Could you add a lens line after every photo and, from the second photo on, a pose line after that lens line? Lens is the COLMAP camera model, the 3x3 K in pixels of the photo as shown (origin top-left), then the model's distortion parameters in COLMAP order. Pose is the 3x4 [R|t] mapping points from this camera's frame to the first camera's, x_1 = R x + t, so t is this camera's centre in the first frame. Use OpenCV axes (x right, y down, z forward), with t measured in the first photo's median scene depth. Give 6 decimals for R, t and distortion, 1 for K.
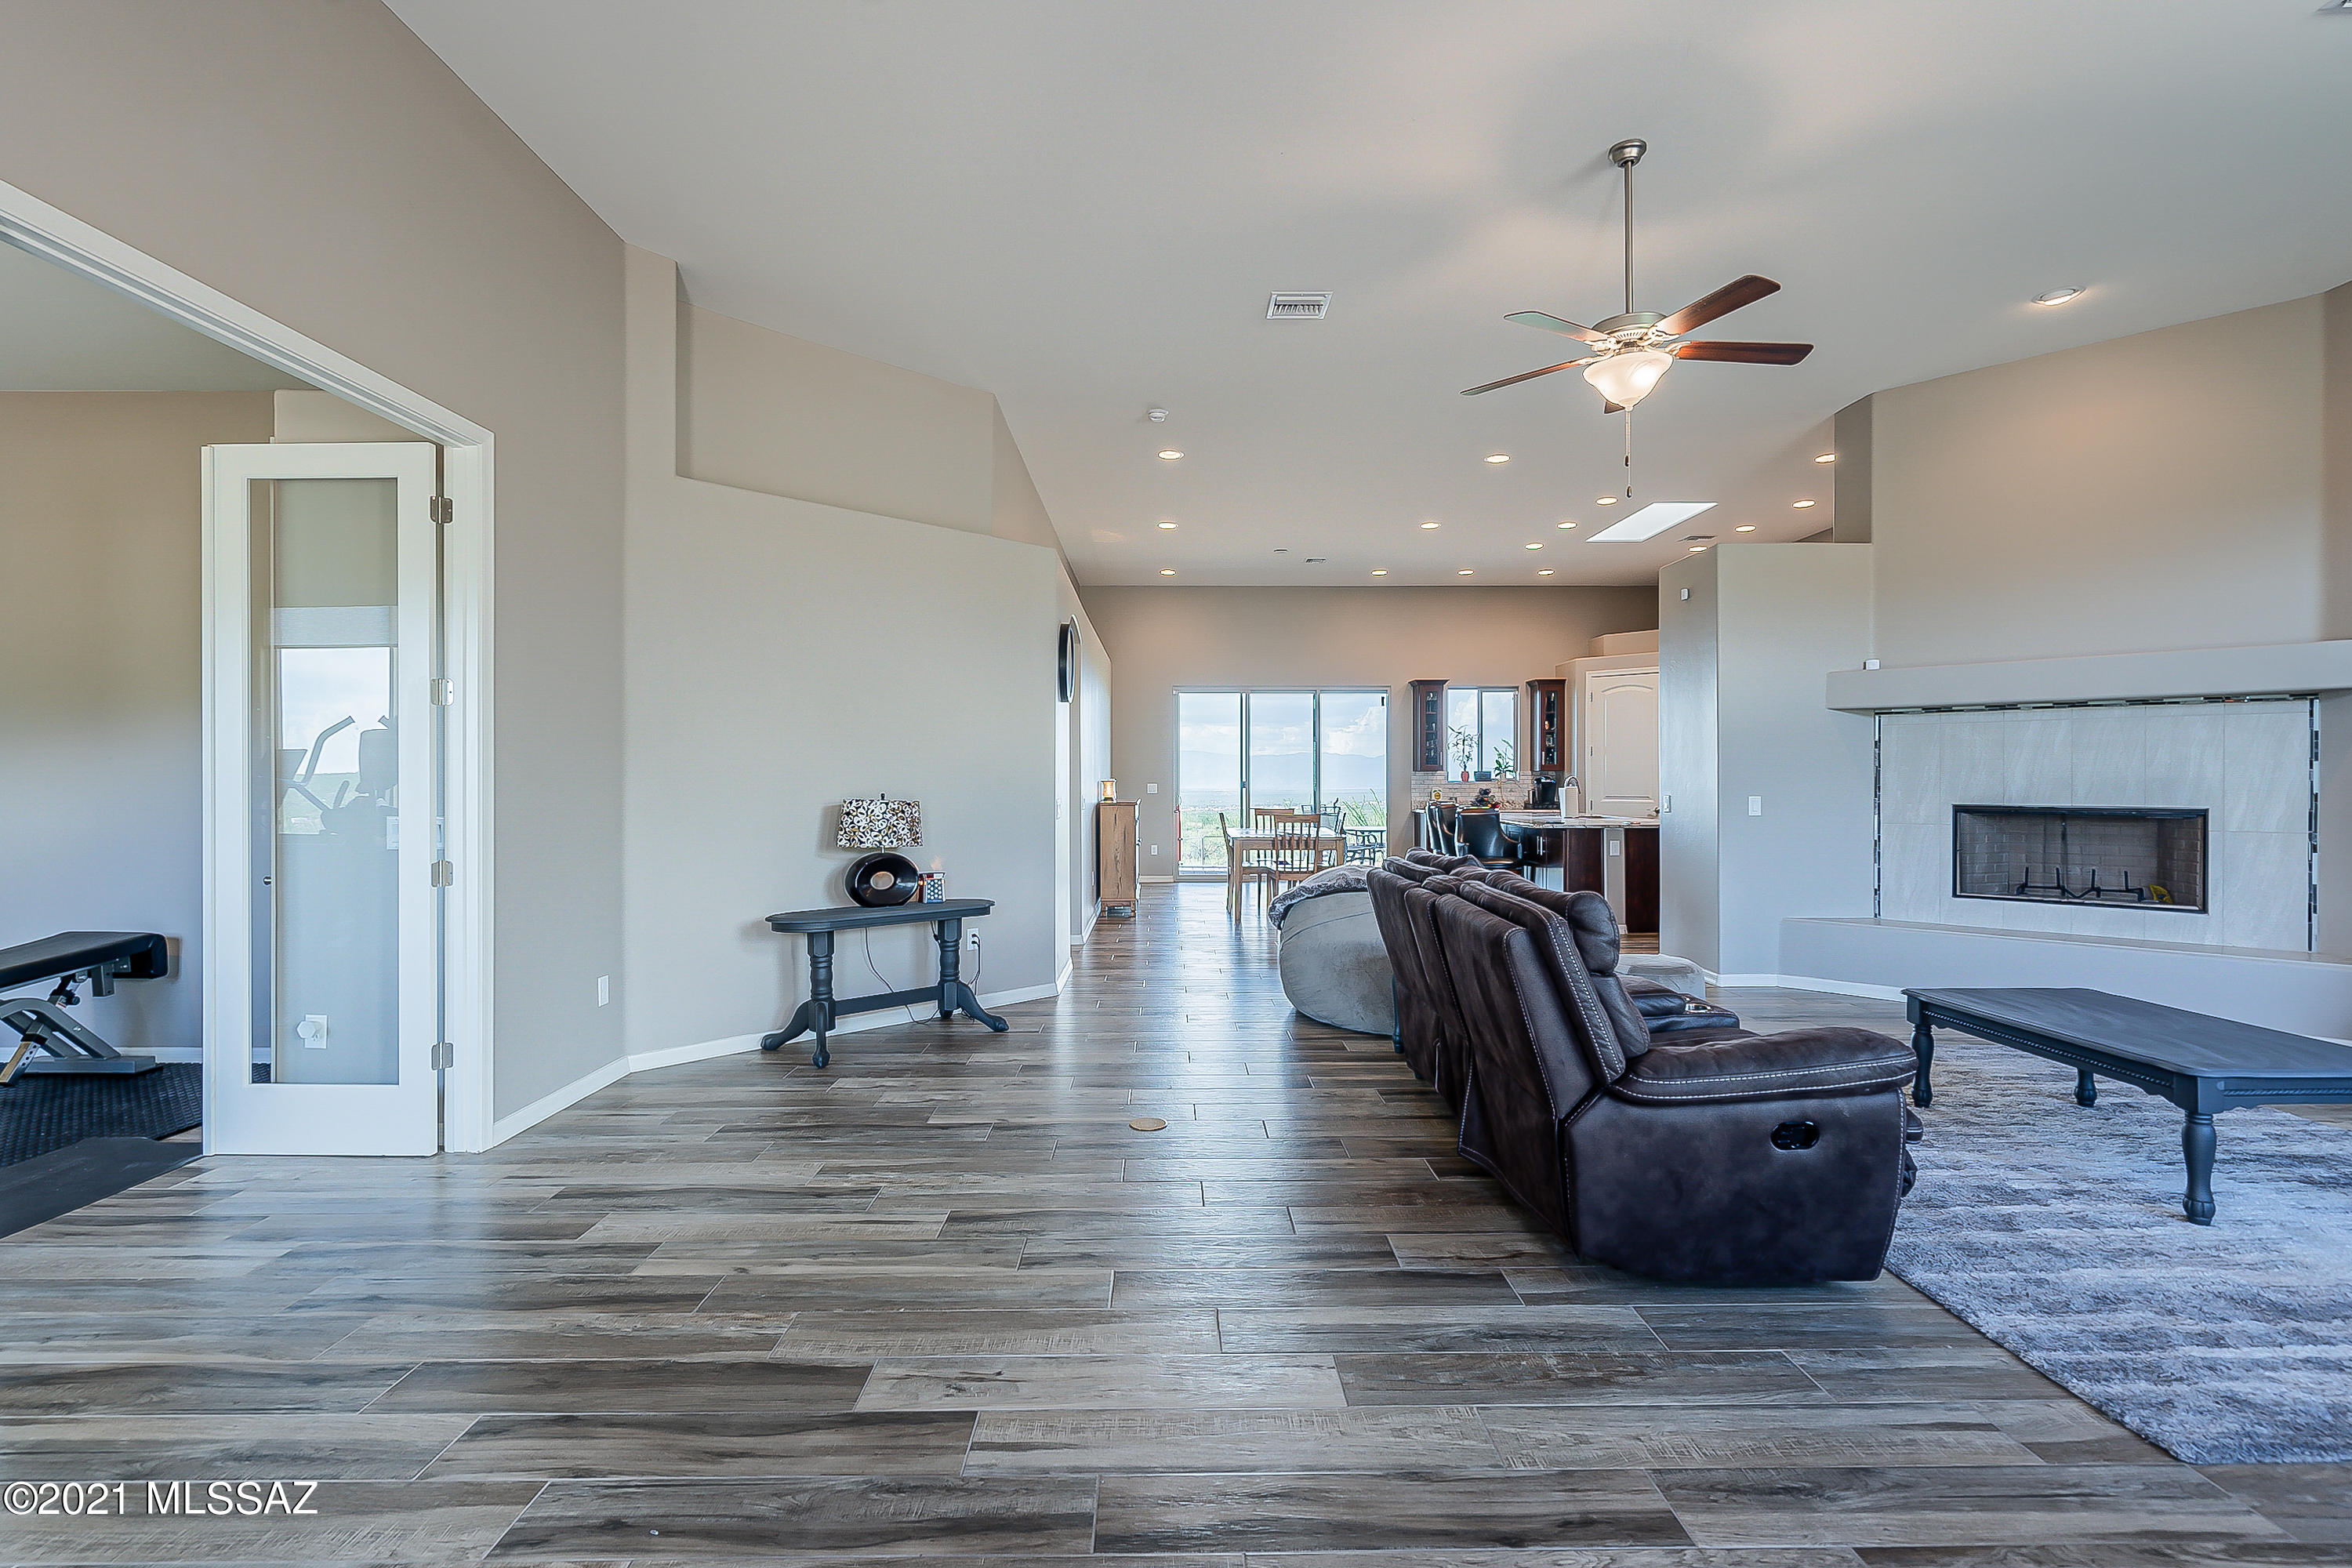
lens RADIAL K [[1081.6, 0, 1170.9], [0, 1081.6, 783.8], [0, 0, 1]] dist [-0.004403, 0.002708]
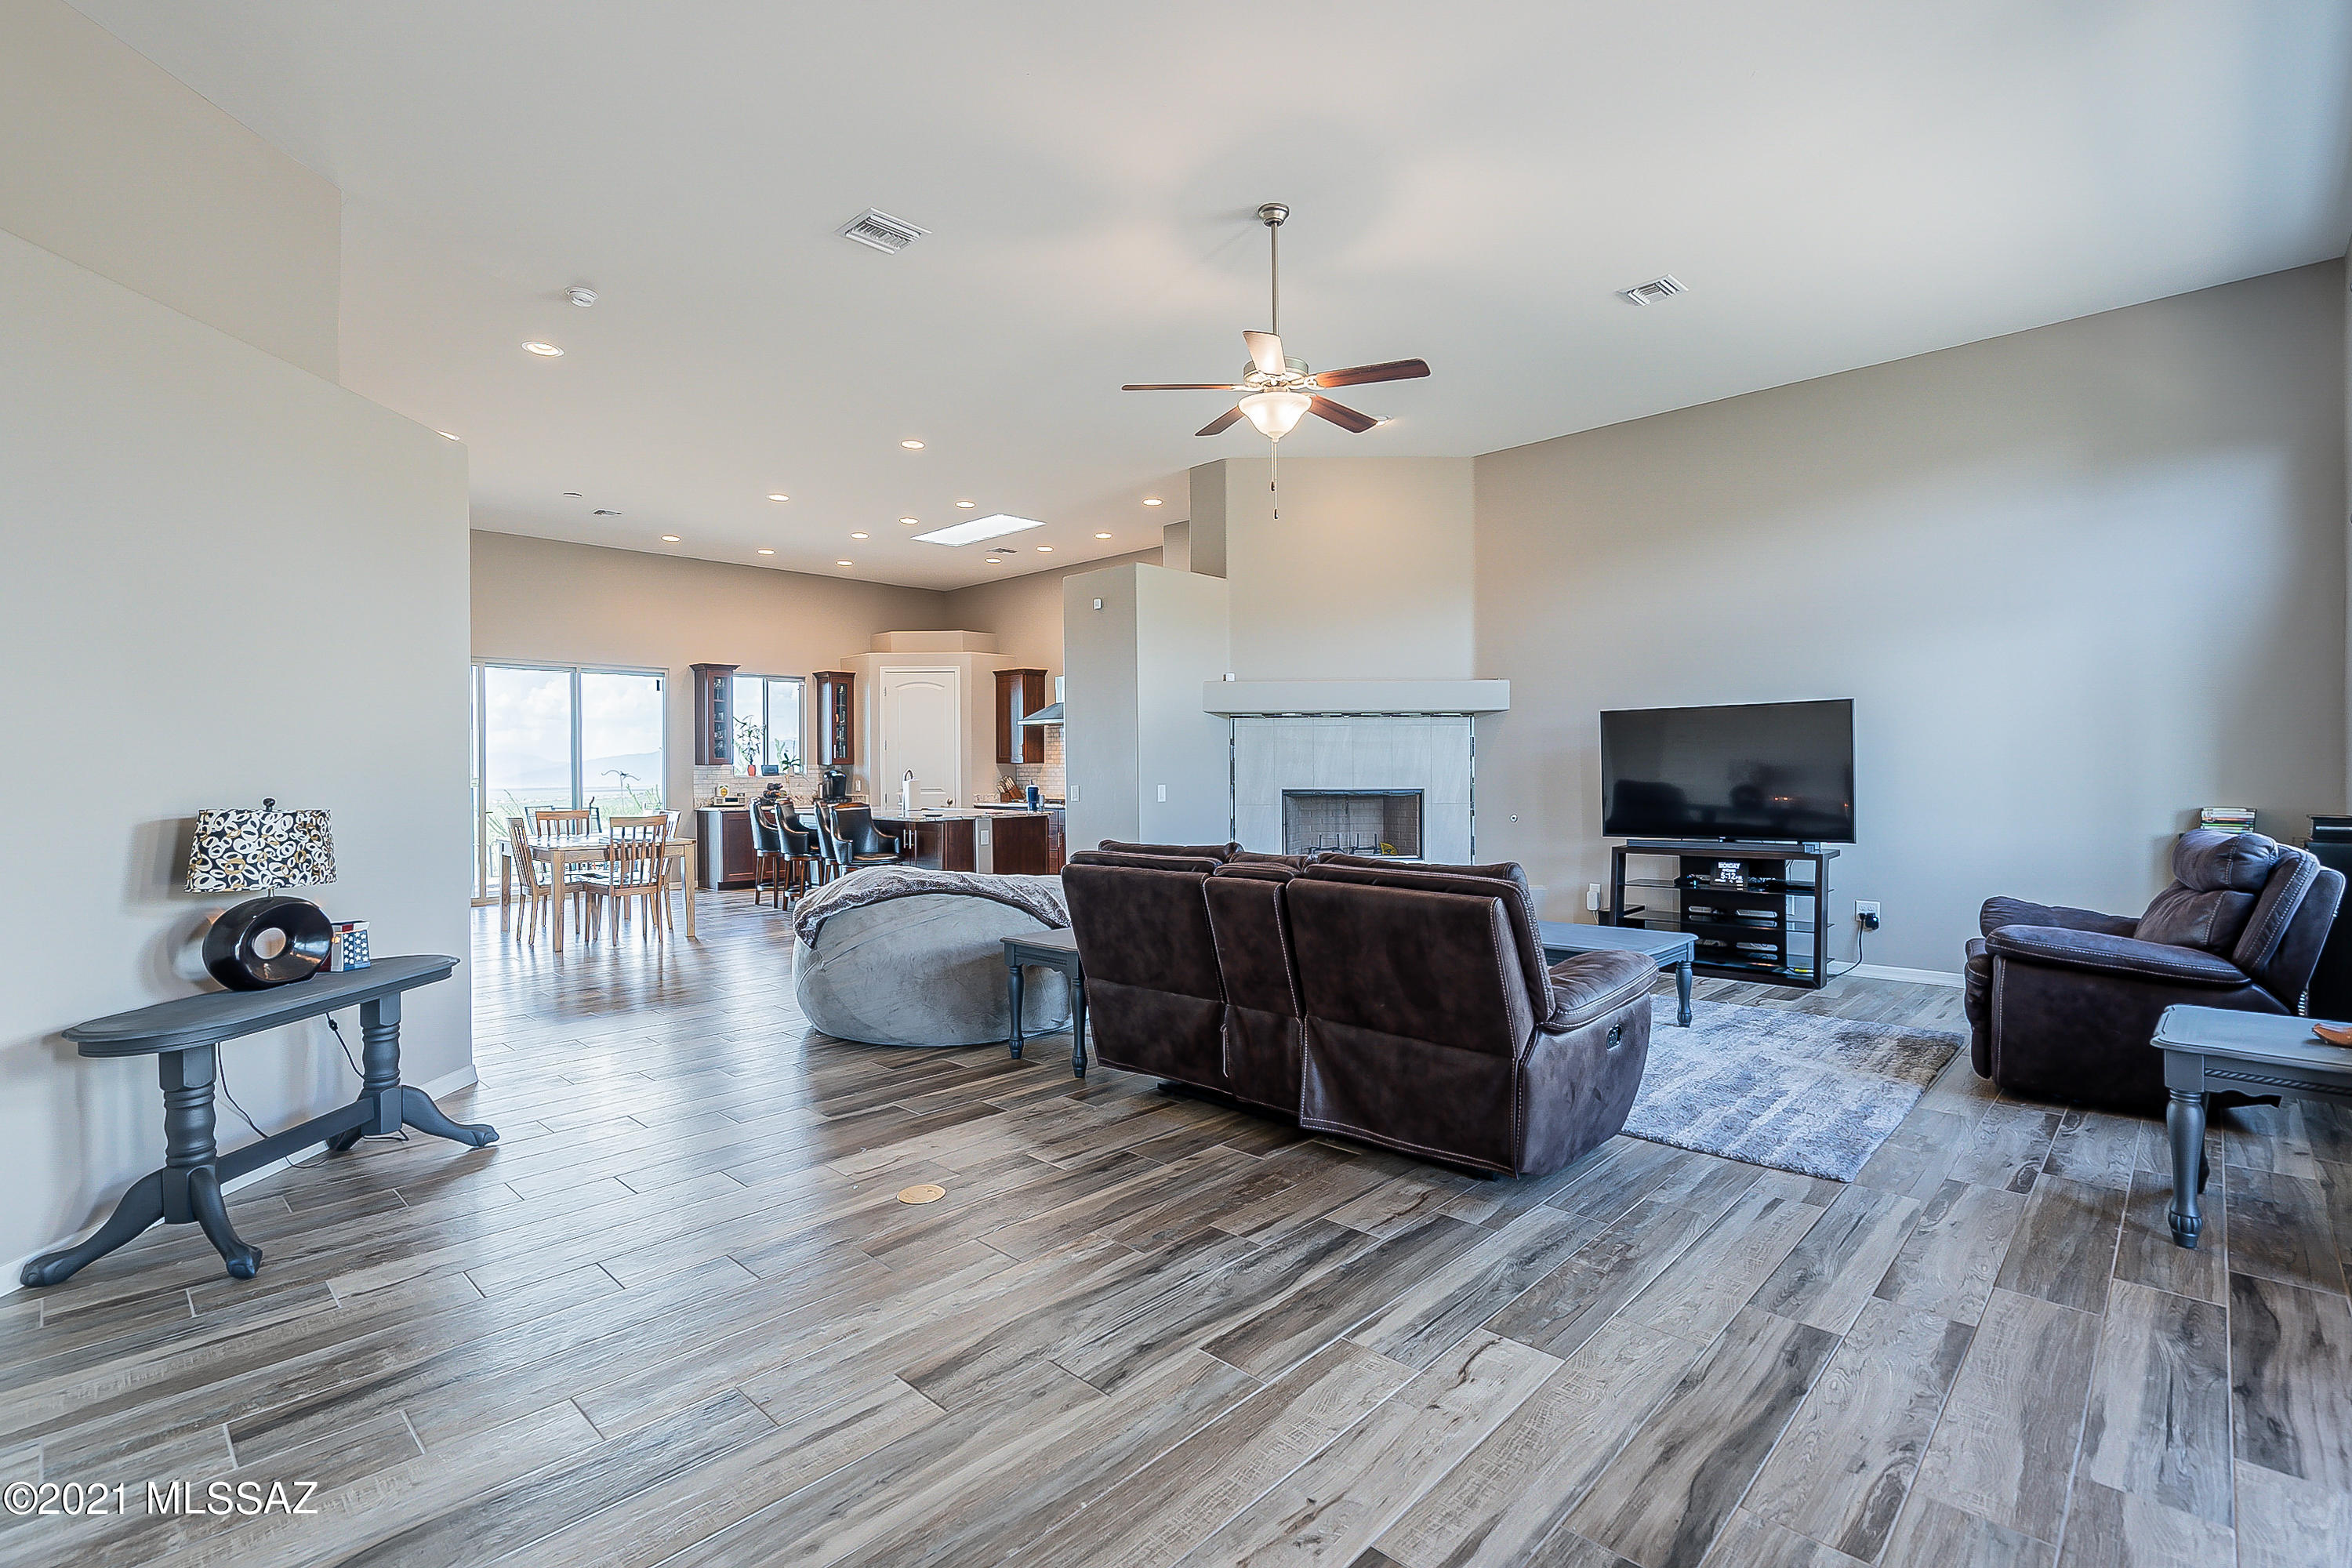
lens RADIAL K [[1081.6, 0, 1168.6], [0, 1081.6, 776.0], [0, 0, 1]] dist [-0.004403, 0.002708]
pose [[0.695967, -0.008025, 0.718029, -0.349224], [0.009931, 0.999949, 0.001550, 0.000062], [-0.718006, 0.006052, 0.696011, 0.220294]]
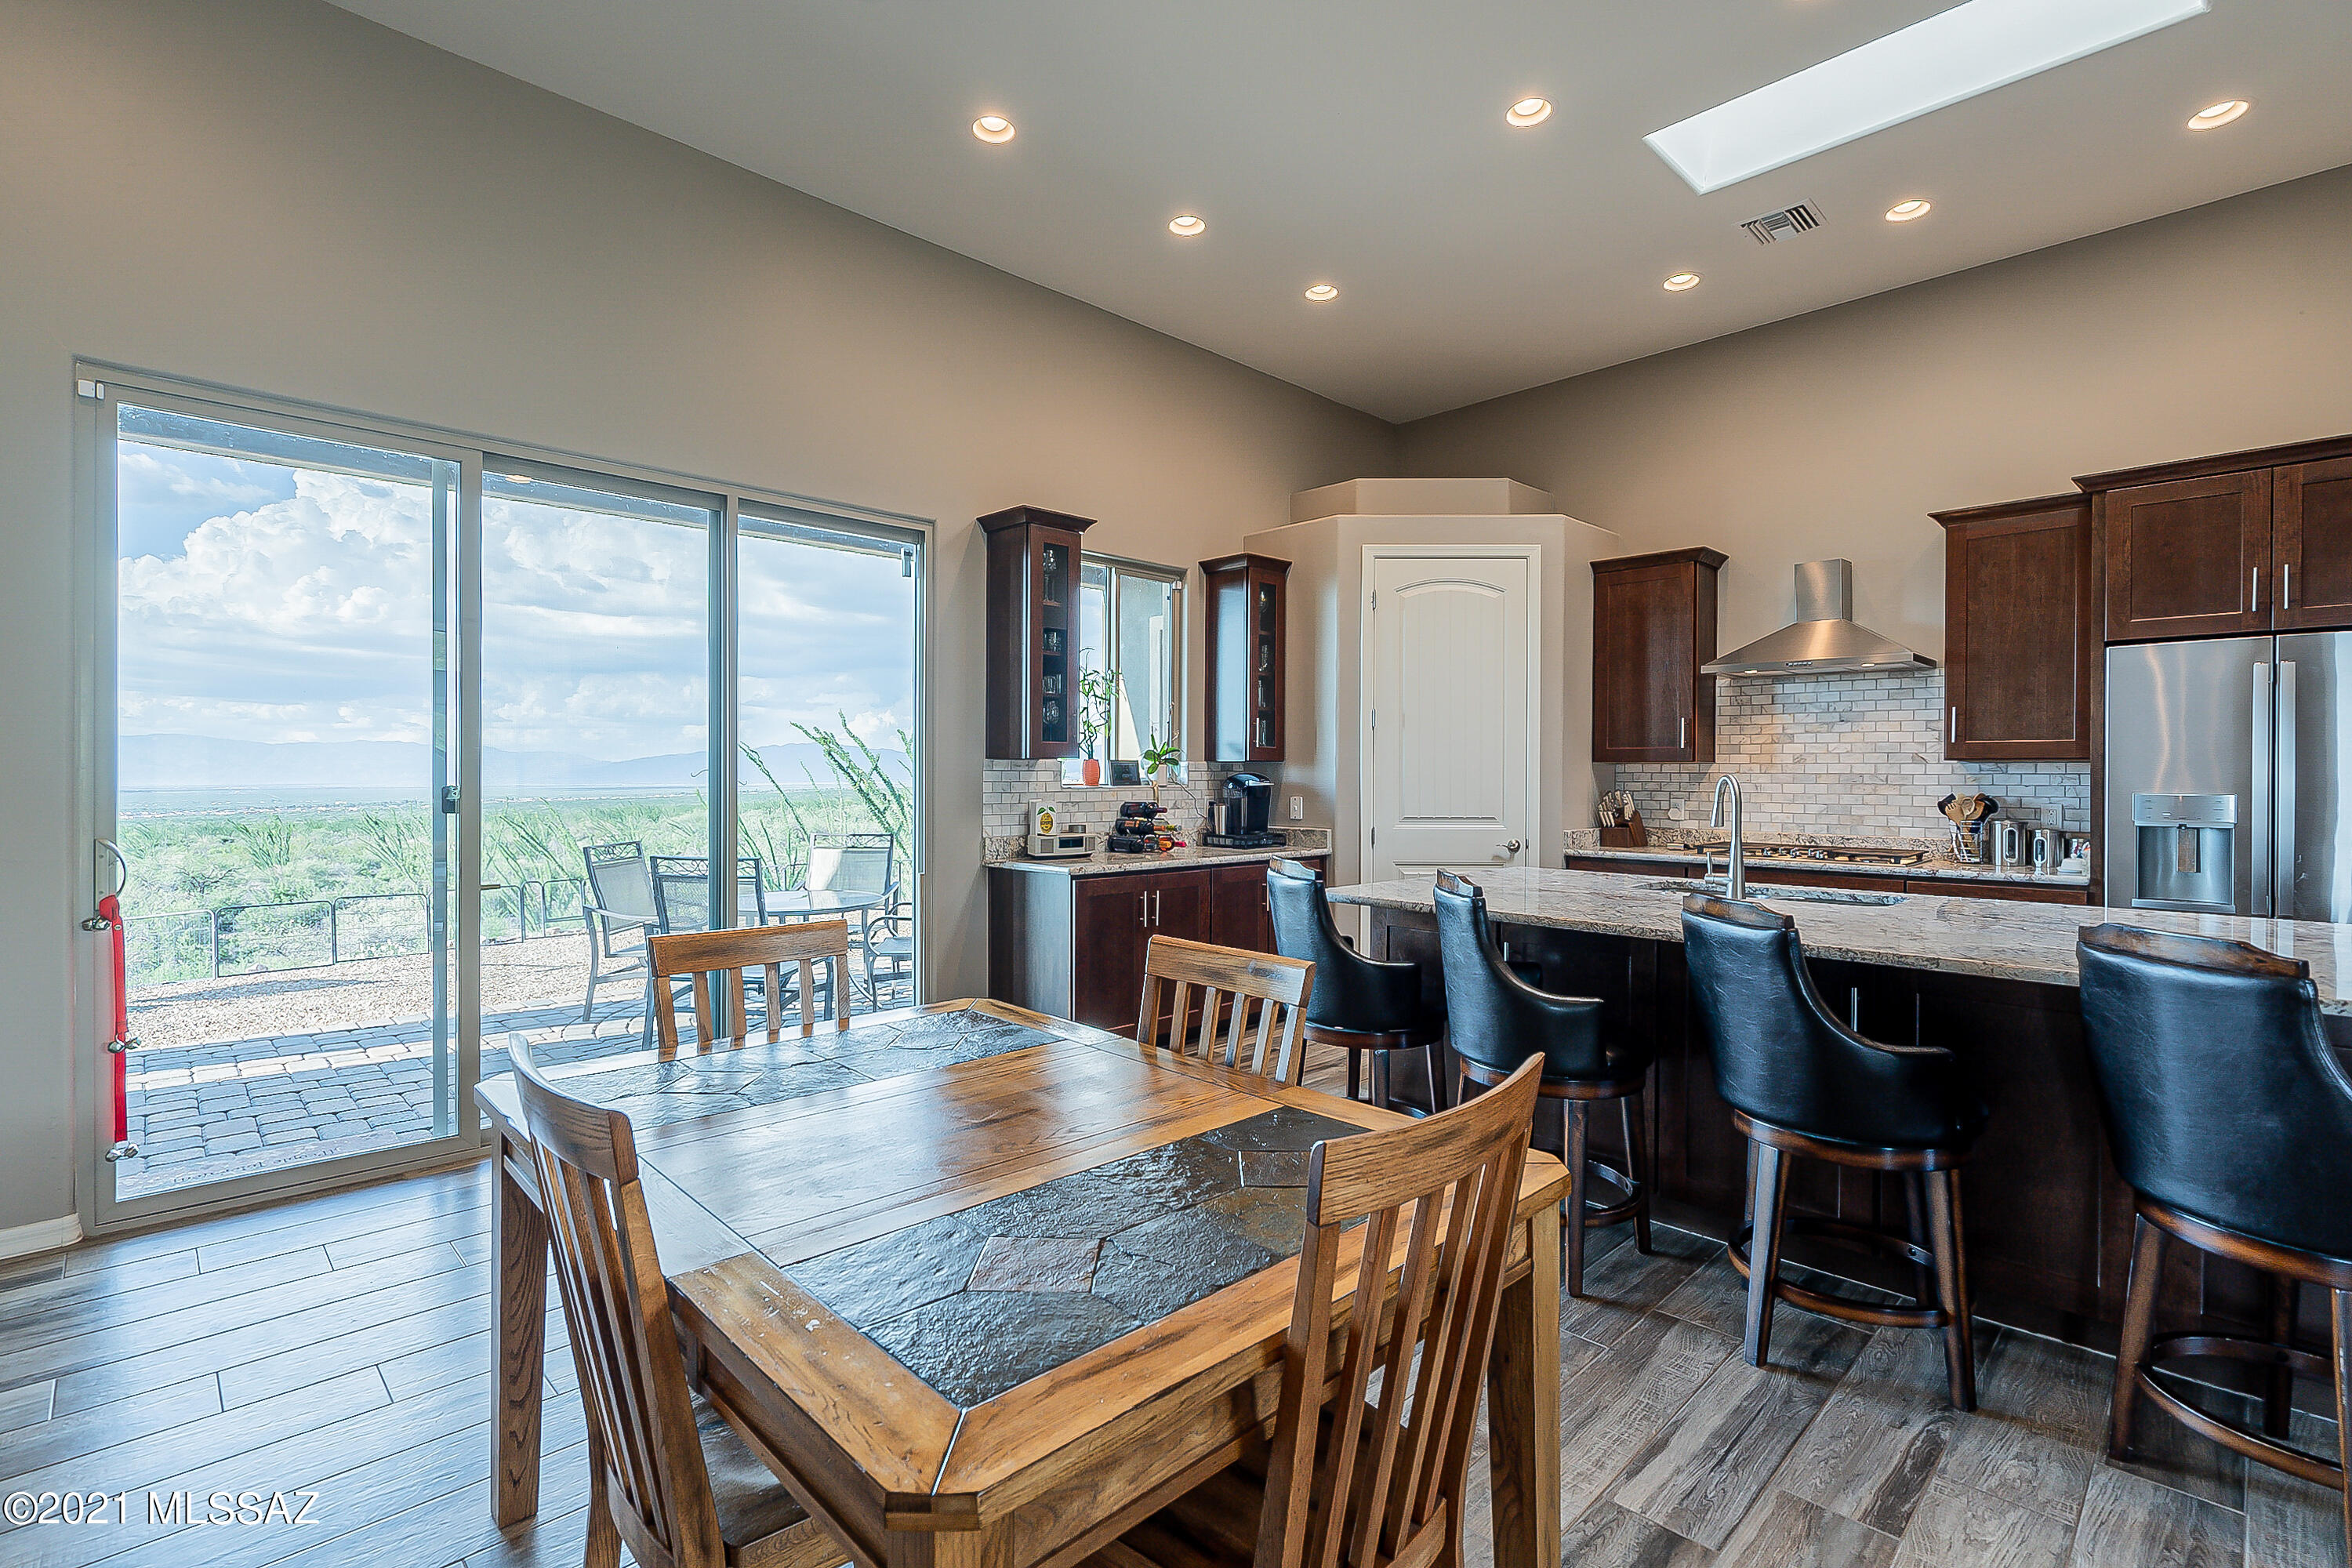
lens RADIAL K [[1081.6, 0, 1180.3], [0, 1081.6, 767.8], [0, 0, 1]] dist [-0.004403, 0.002708]
pose [[0.698341, -0.001033, 0.715765, 0.003199], [-0.000781, 0.999997, 0.002205, -0.023152], [-0.715765, -0.002099, 0.698338, 1.631825]]
